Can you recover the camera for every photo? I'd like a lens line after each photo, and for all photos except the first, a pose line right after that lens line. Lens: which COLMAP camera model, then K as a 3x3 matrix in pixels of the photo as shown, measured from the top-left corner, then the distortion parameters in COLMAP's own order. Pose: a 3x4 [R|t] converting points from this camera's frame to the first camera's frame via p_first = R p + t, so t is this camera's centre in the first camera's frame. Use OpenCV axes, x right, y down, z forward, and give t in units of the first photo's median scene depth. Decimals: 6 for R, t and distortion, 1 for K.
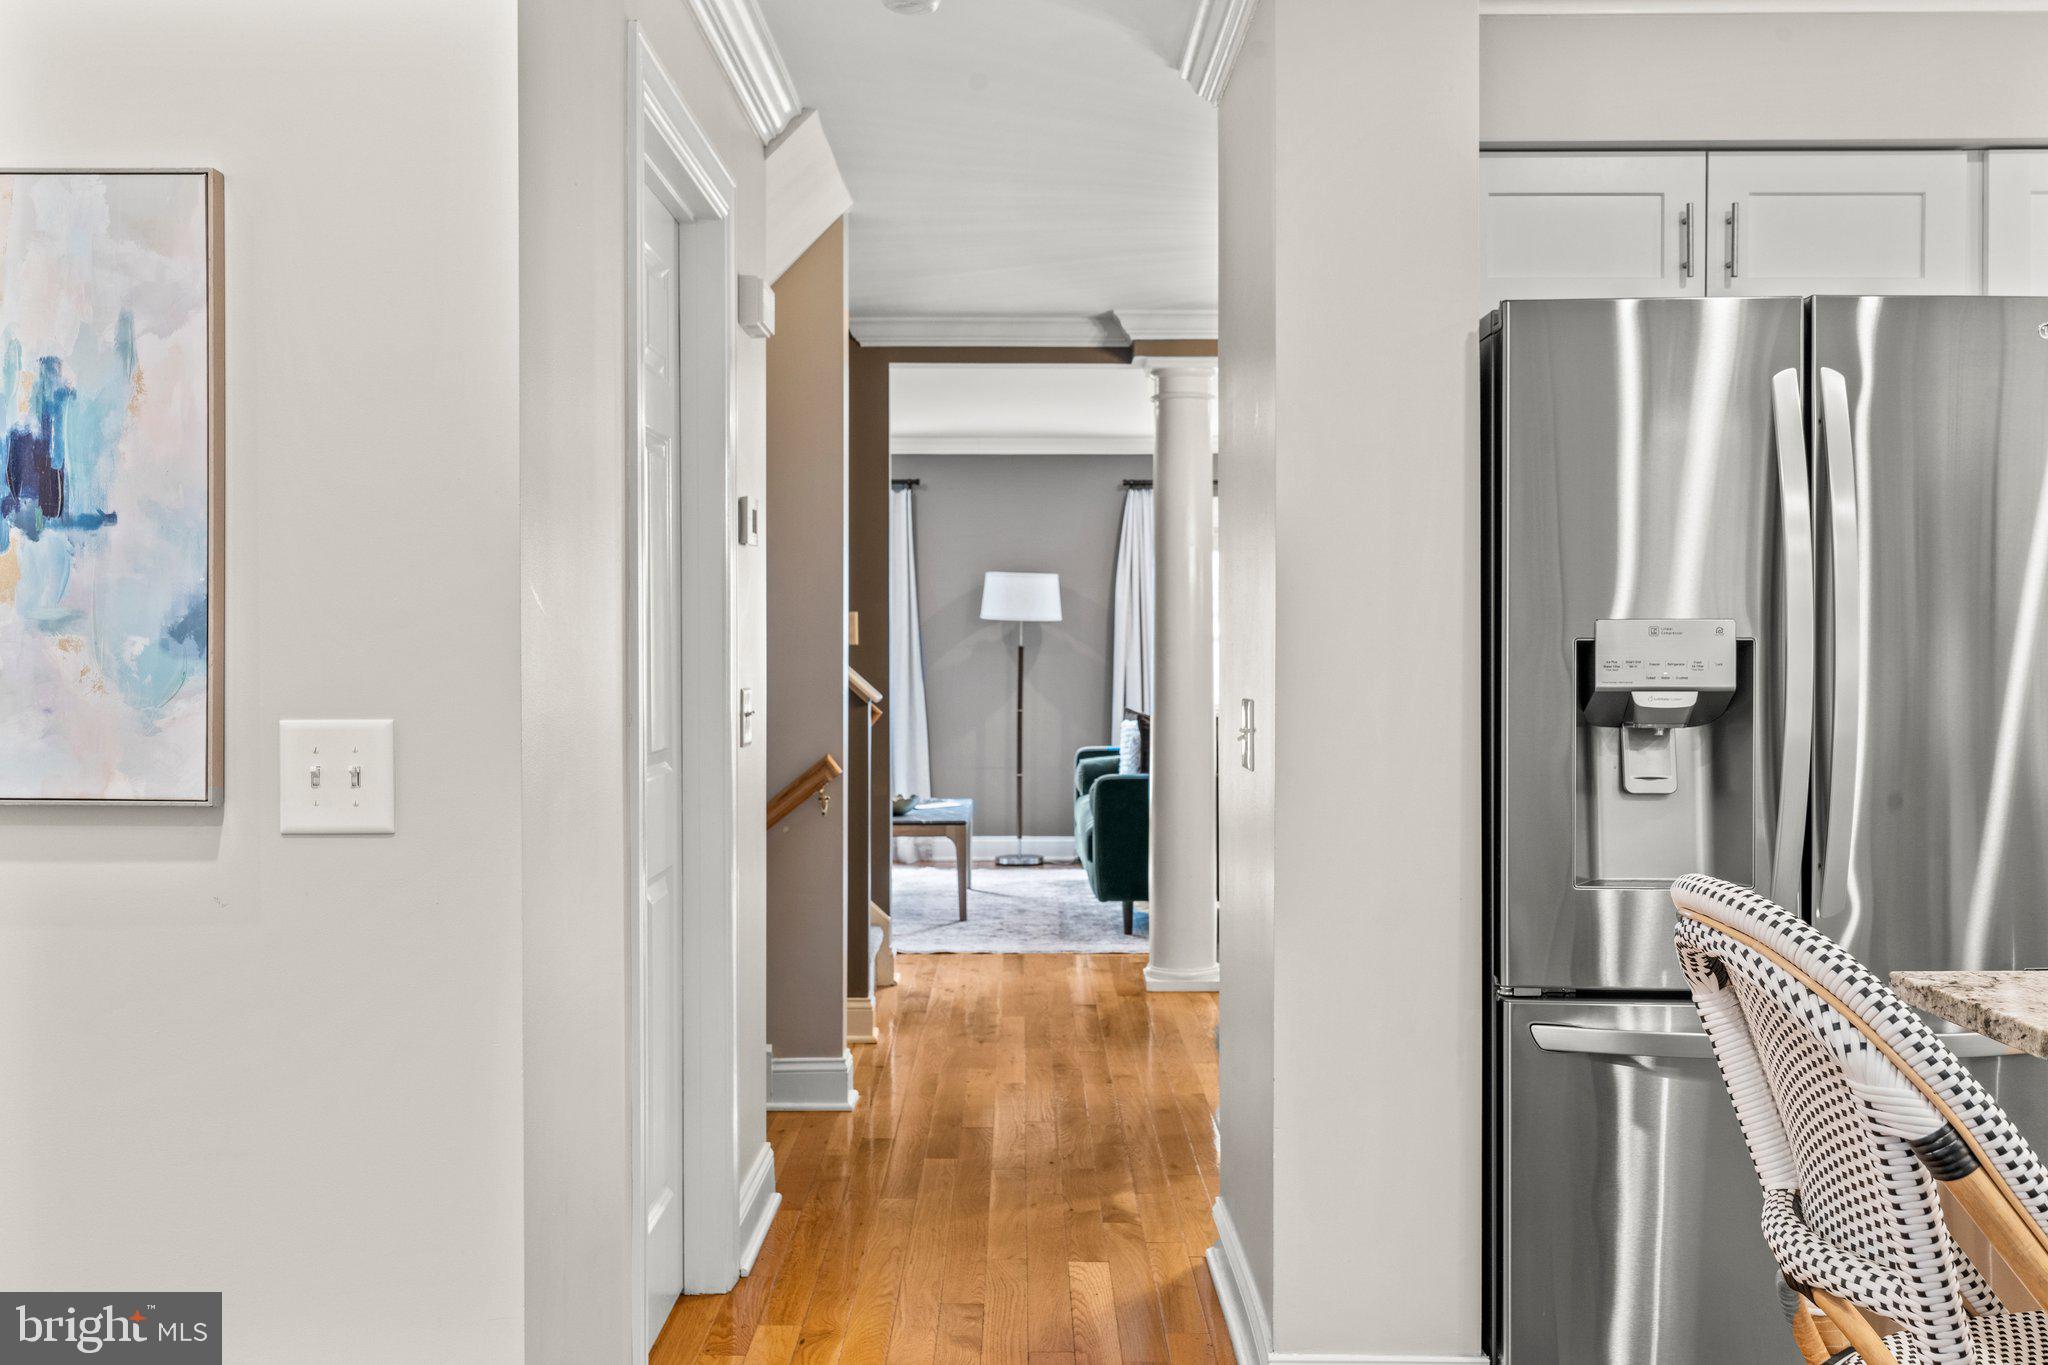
lens RADIAL K [[1997.2, 0, 1009.3], [0, 1997.2, 675.1], [0, 0, 1]] dist [0.006914, 0.000000]
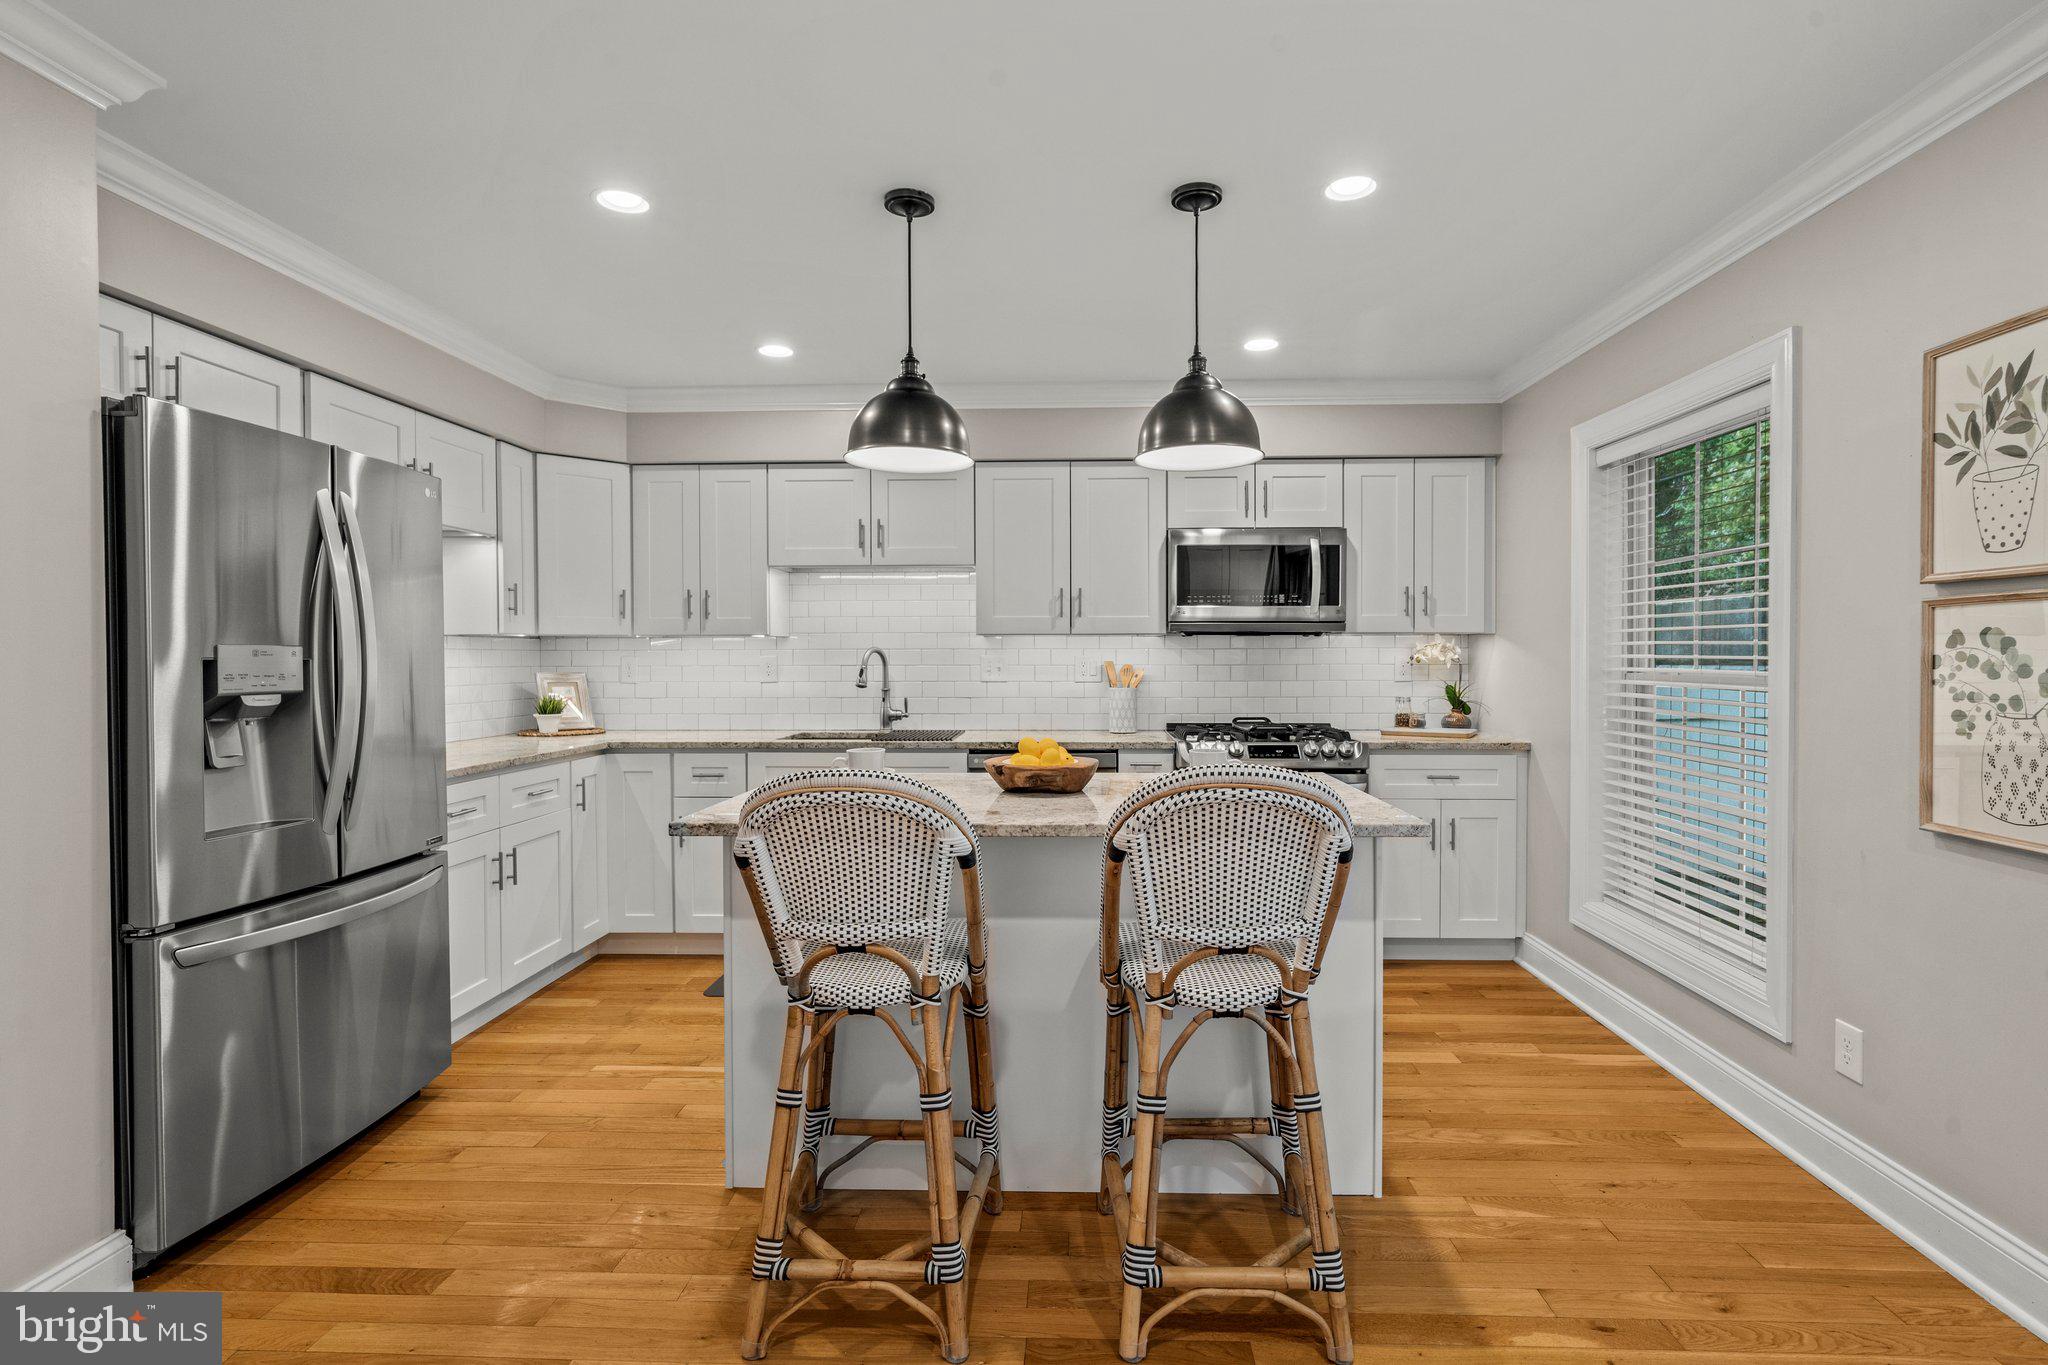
lens RADIAL K [[980.4, 0, 1057.7], [0, 980.4, 669.1], [0, 0, 1]] dist [-0.028260, 0.008797]
pose [[0.007555, -0.006676, 0.999949, -0.371631], [0.019466, 0.999789, 0.006528, -0.003846], [-0.999782, 0.019416, 0.007683, 0.414173]]
